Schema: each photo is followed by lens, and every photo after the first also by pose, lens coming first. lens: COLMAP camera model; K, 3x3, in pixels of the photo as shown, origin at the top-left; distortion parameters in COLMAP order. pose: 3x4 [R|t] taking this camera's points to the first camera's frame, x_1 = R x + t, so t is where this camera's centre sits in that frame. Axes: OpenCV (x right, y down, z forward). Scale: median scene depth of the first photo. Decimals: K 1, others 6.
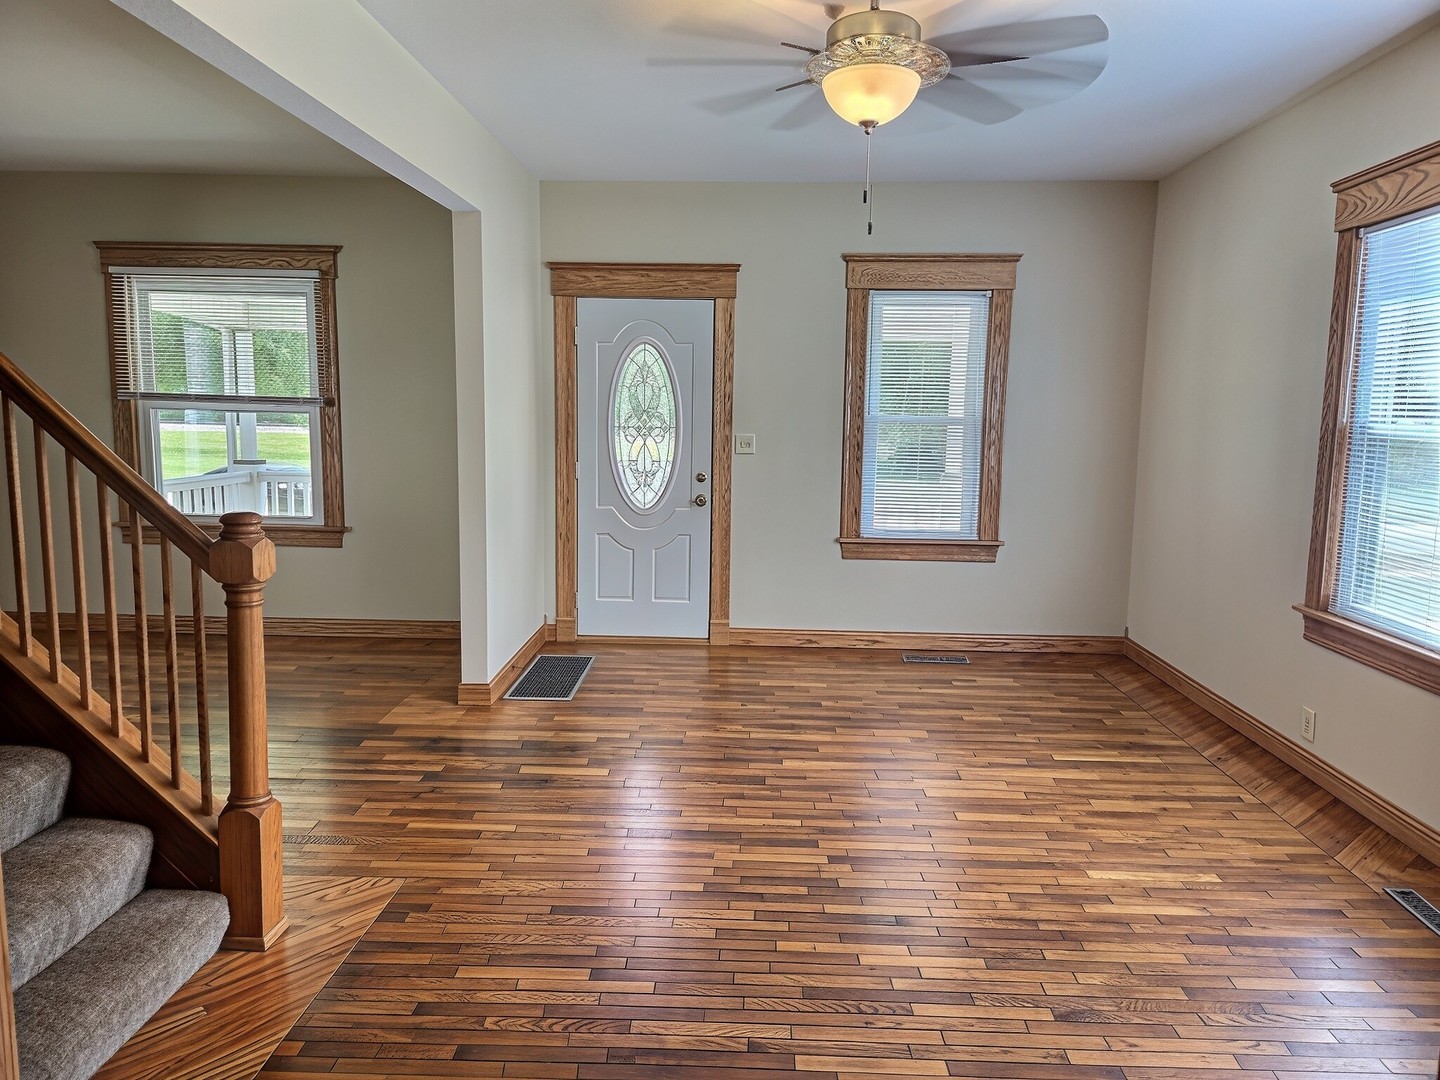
lens RADIAL K [[969.6, 0, 709.9], [0, 969.6, 542.6], [0, 0, 1]] dist [0.056275, -0.041947]
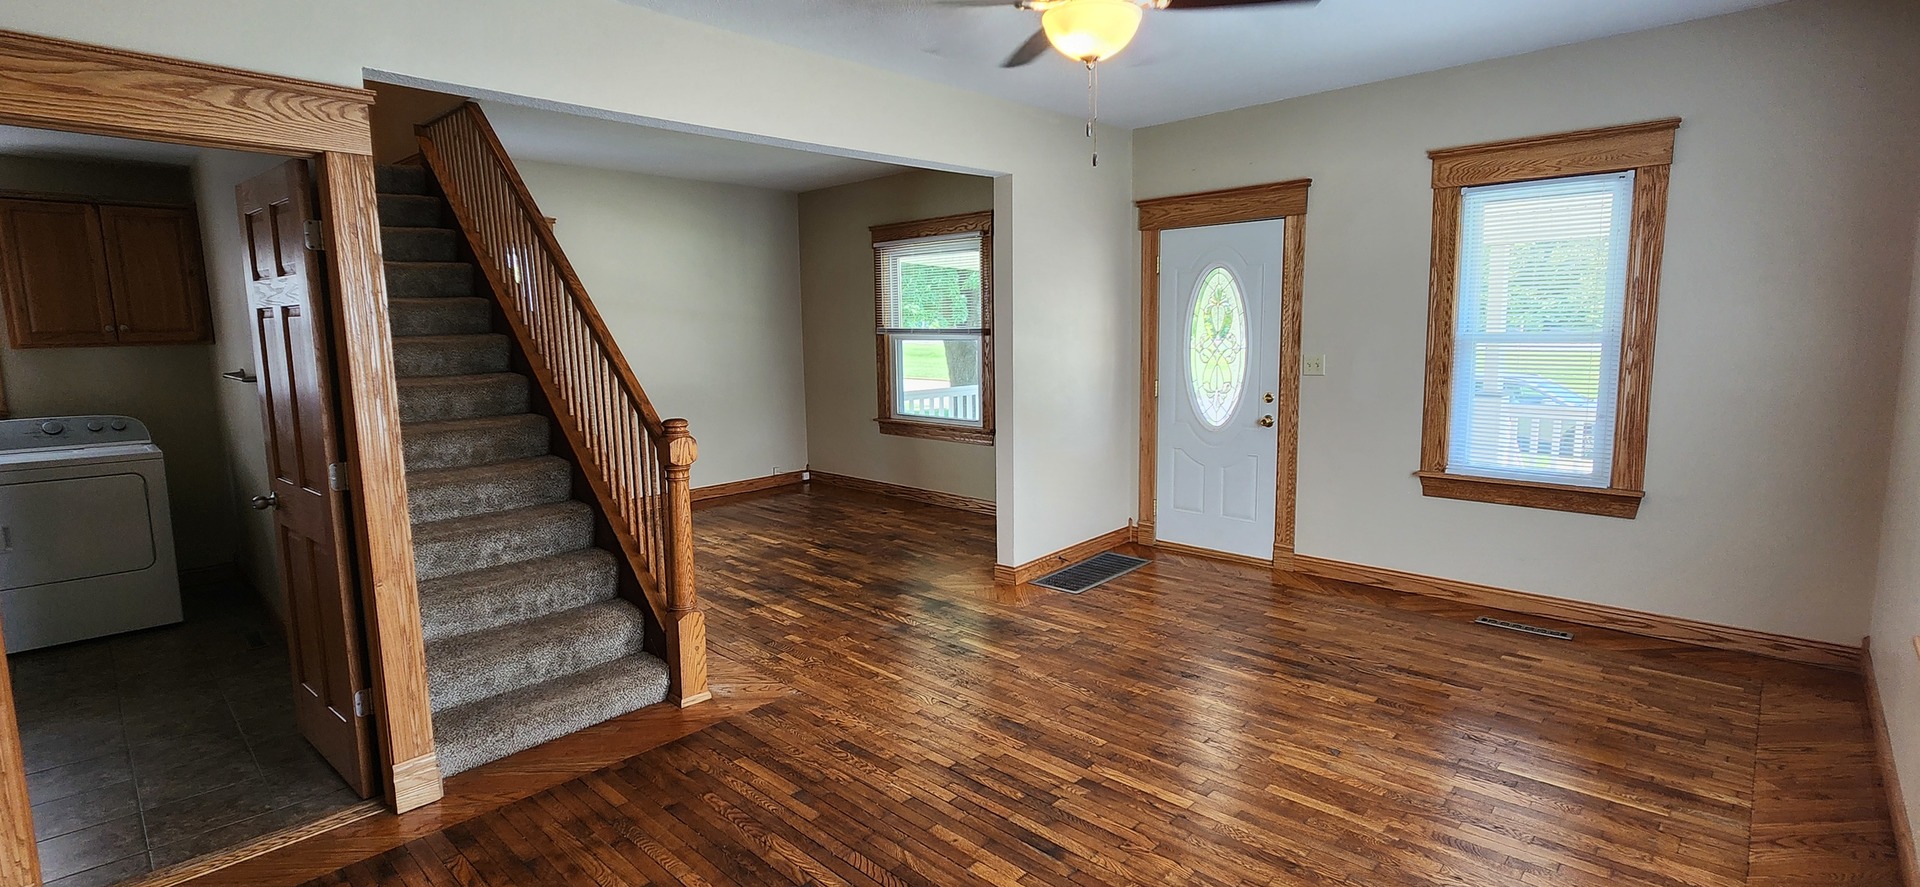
lens RADIAL K [[867.0, 0, 960.3], [0, 867.0, 443.4], [0, 0, 1]] dist [0.006437, -0.001074]
pose [[0.750776, 0.061727, -0.657667, 0.348071], [-0.060284, 0.997872, 0.024838, -0.024865], [0.657801, 0.020999, 0.752899, 0.128314]]
